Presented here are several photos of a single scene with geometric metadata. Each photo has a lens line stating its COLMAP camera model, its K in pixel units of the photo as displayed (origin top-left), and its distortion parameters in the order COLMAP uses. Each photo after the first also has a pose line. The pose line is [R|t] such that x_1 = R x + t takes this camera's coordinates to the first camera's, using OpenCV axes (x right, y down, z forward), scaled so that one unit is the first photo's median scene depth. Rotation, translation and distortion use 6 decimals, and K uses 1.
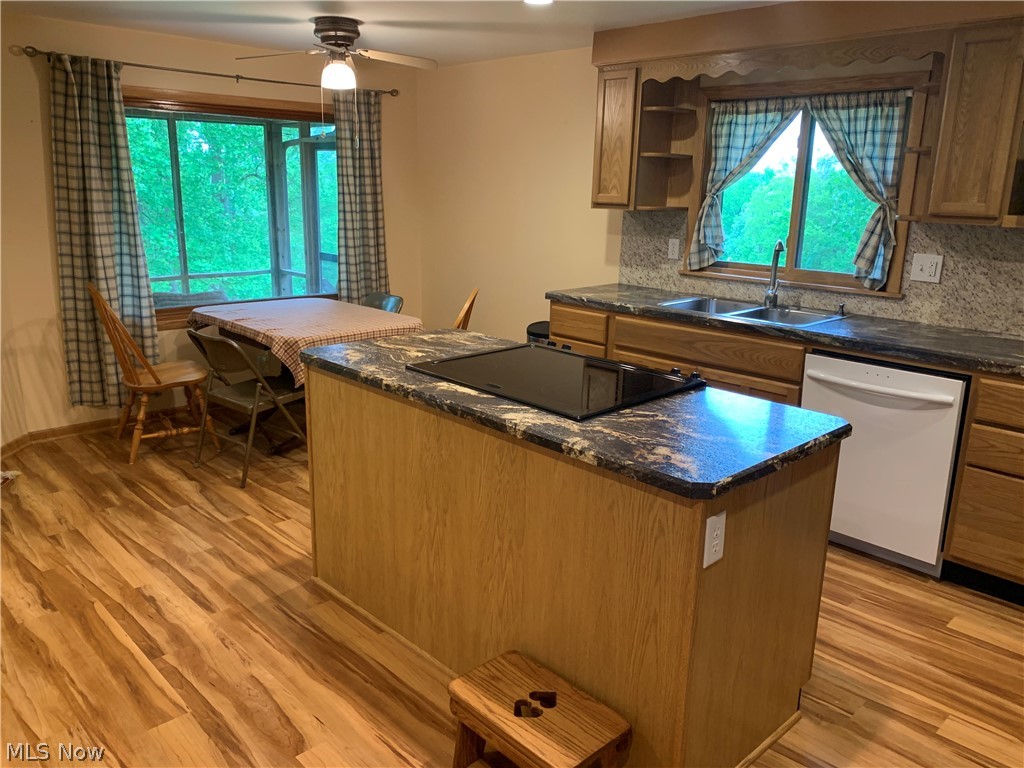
lens RADIAL K [[783.7, 0, 514.0], [0, 783.7, 381.5], [0, 0, 1]] dist [0.040389, -0.045512]
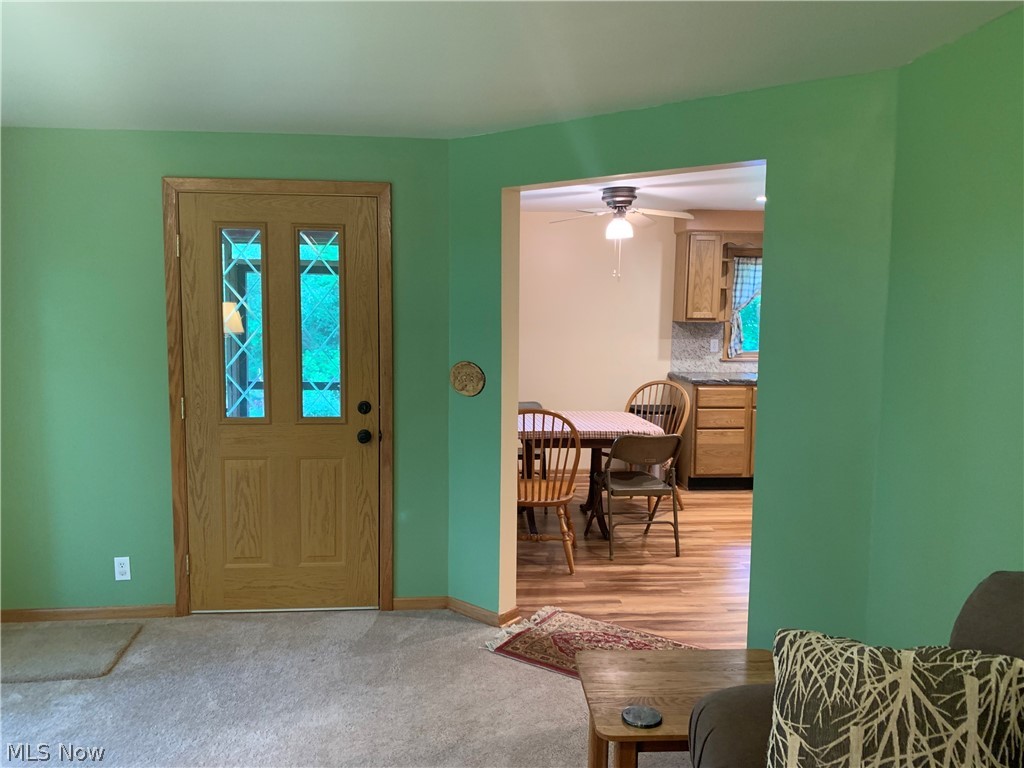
lens RADIAL K [[783.7, 0, 487.5], [0, 783.7, 377.9], [0, 0, 1]] dist [0.040389, -0.045512]
pose [[0.640966, -0.094316, 0.761753, -1.630334], [0.198159, 0.979113, -0.045511, -0.158082], [-0.741549, 0.180119, 0.646267, 0.432218]]
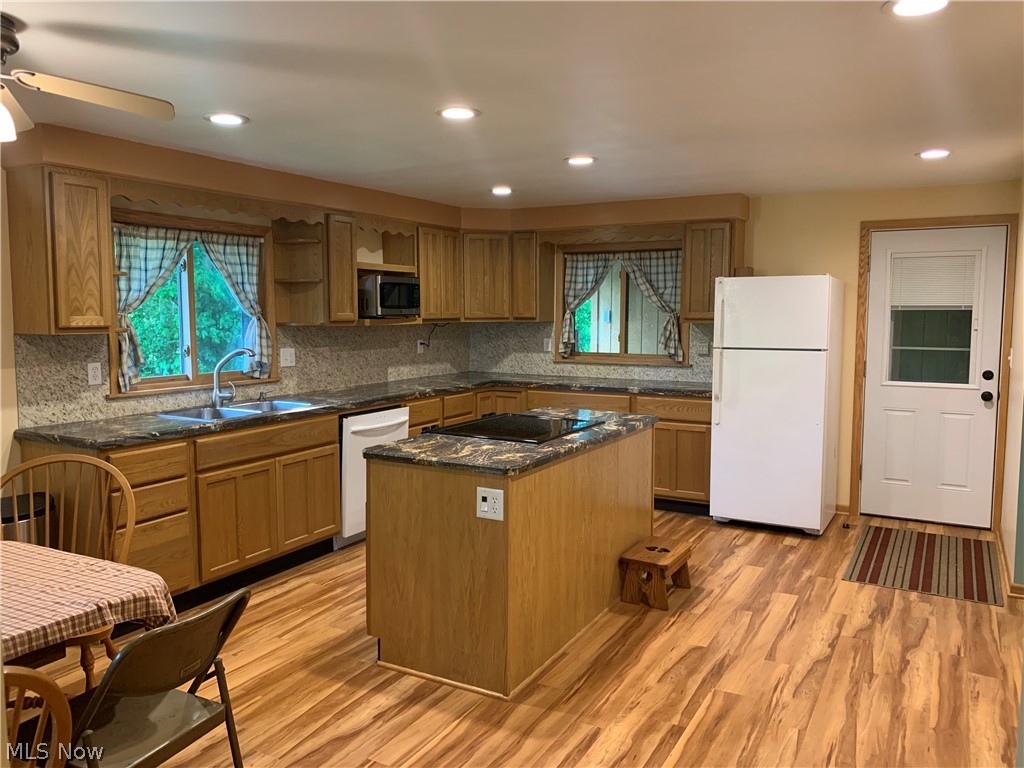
lens RADIAL K [[783.7, 0, 515.6], [0, 783.7, 383.9], [0, 0, 1]] dist [0.040389, -0.045512]
pose [[-0.292442, -0.113412, 0.949534, -1.017930], [0.228697, 0.955835, 0.184600, -0.273360], [-0.928534, 0.271140, -0.253589, 1.002374]]
